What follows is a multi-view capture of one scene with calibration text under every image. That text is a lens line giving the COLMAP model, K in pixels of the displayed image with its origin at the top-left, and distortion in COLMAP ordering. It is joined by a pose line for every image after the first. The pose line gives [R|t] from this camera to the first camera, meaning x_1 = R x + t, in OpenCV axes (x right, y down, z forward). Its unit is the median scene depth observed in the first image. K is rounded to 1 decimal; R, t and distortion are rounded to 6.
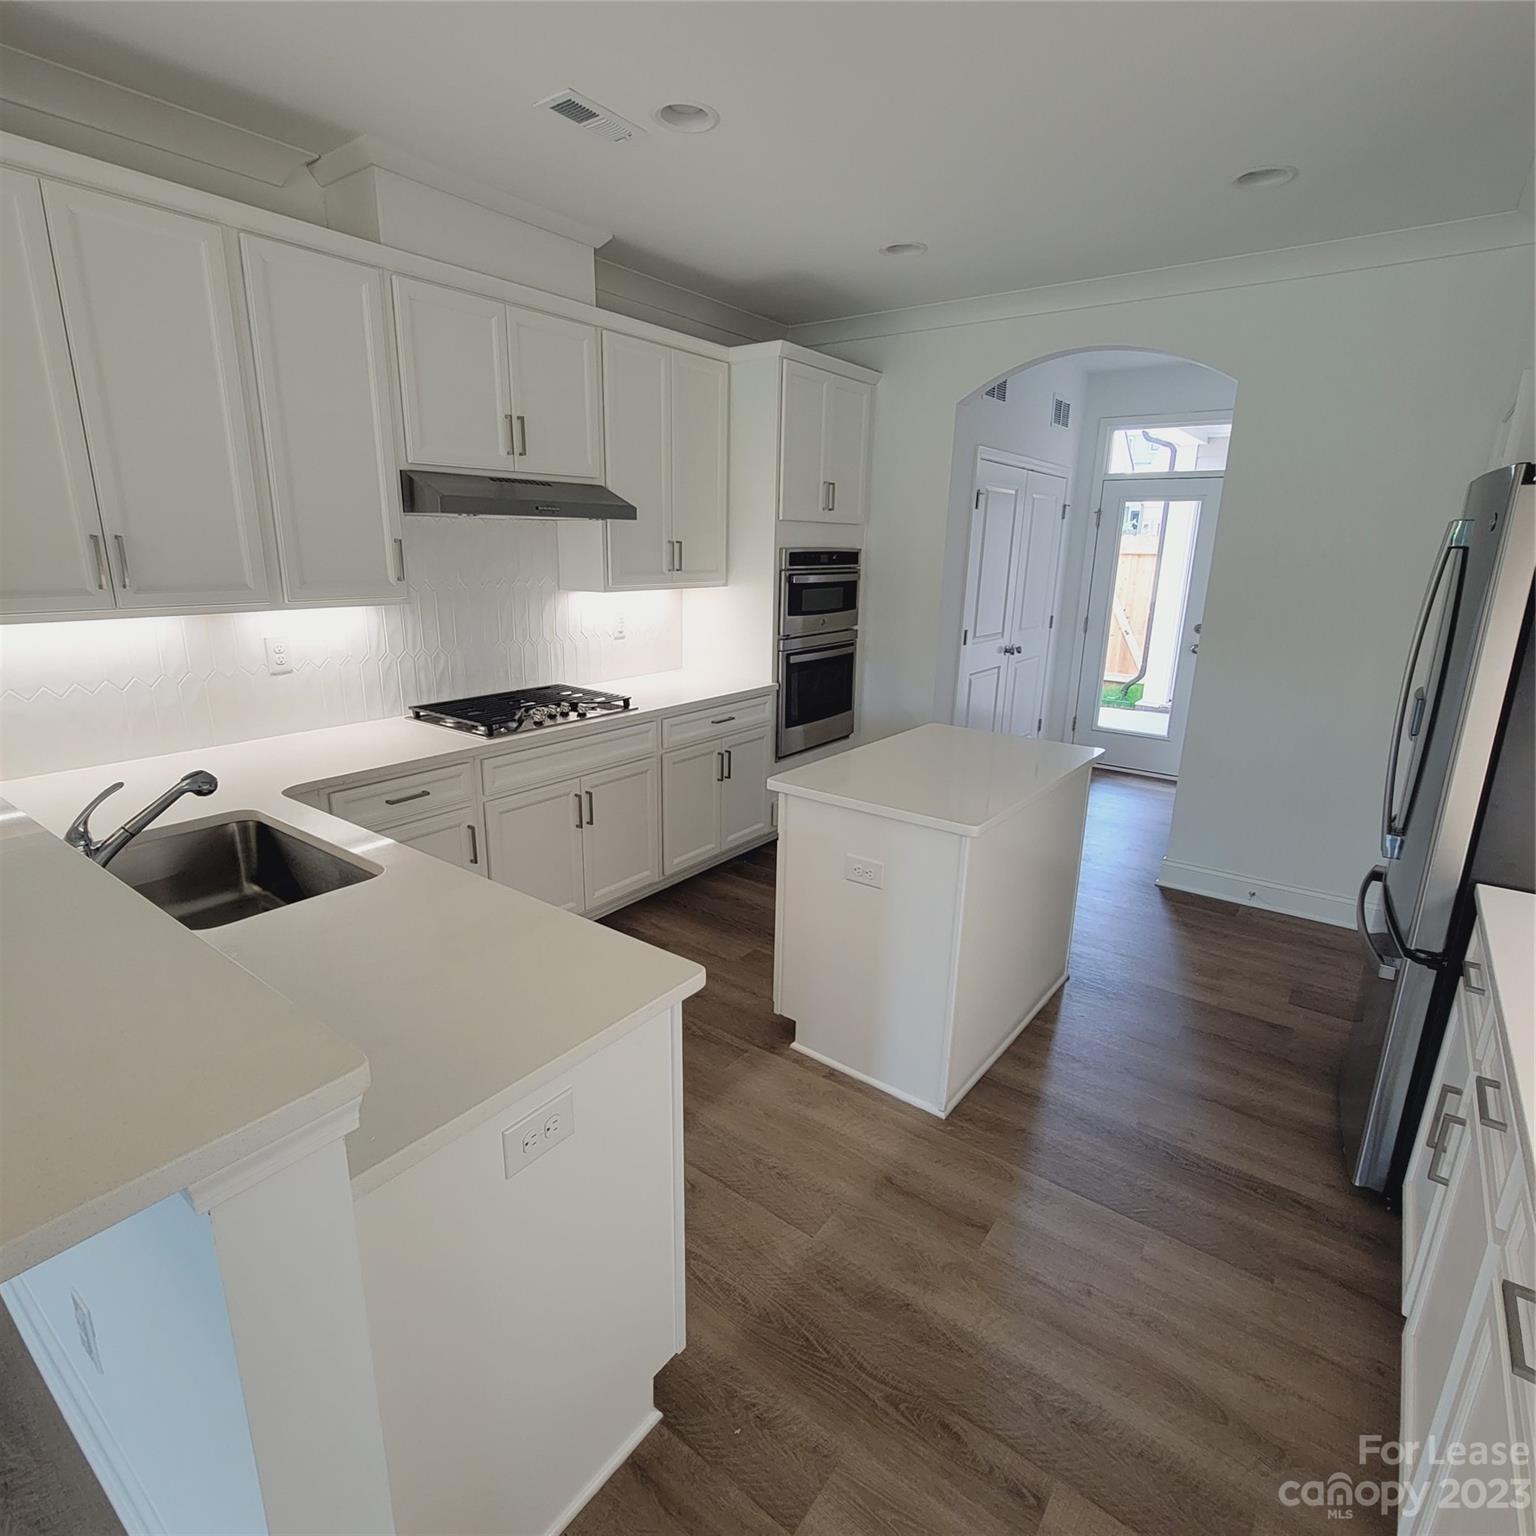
lens RADIAL K [[839.2, 0, 769.6], [0, 839.2, 763.5], [0, 0, 1]] dist [-0.003469, 0.002703]
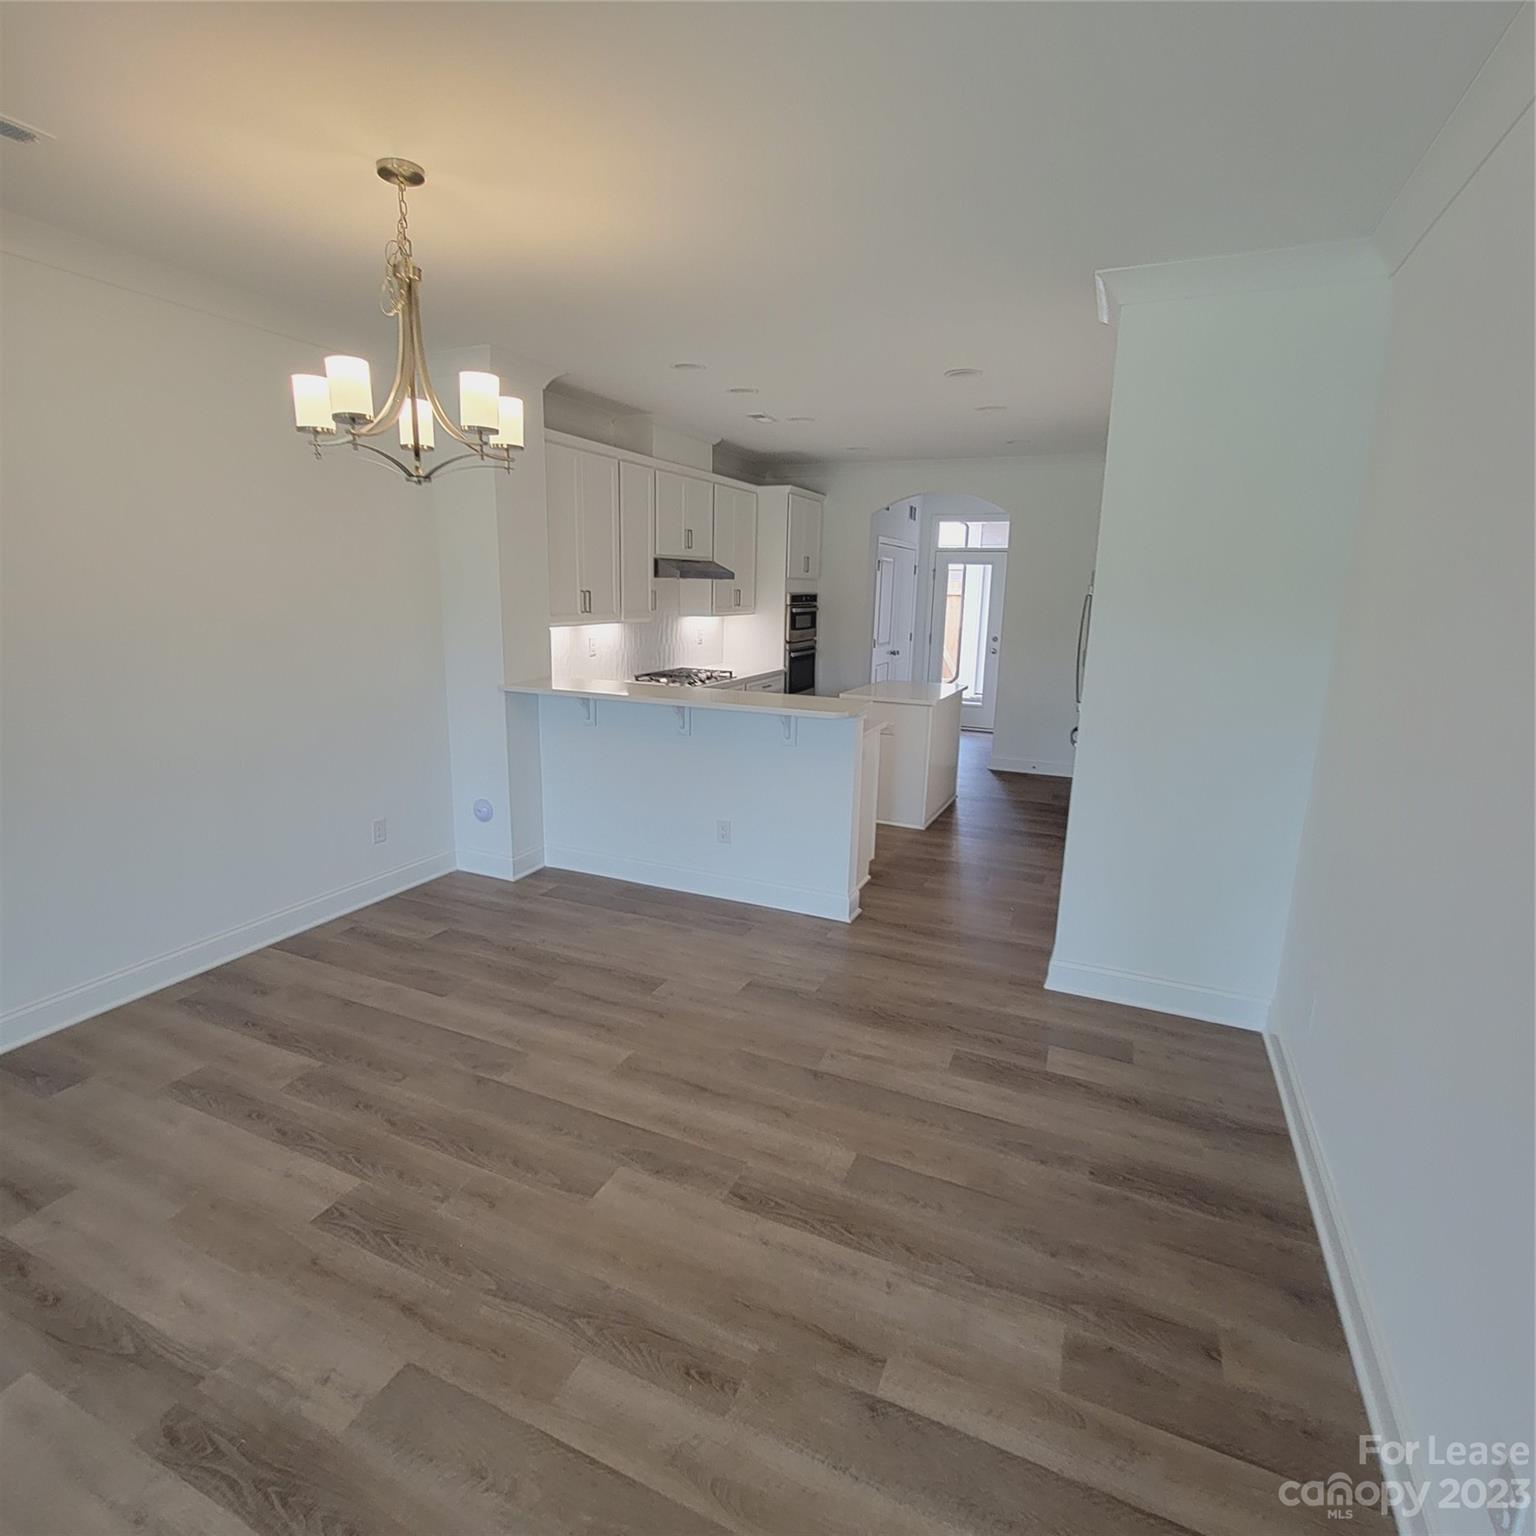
lens RADIAL K [[839.2, 0, 758.5], [0, 839.2, 776.0], [0, 0, 1]] dist [-0.003469, 0.002703]
pose [[0.976102, -0.052623, 0.210845, -0.435594], [0.060346, 0.997716, -0.030358, 0.184681], [-0.208766, 0.042357, 0.977048, -0.726203]]
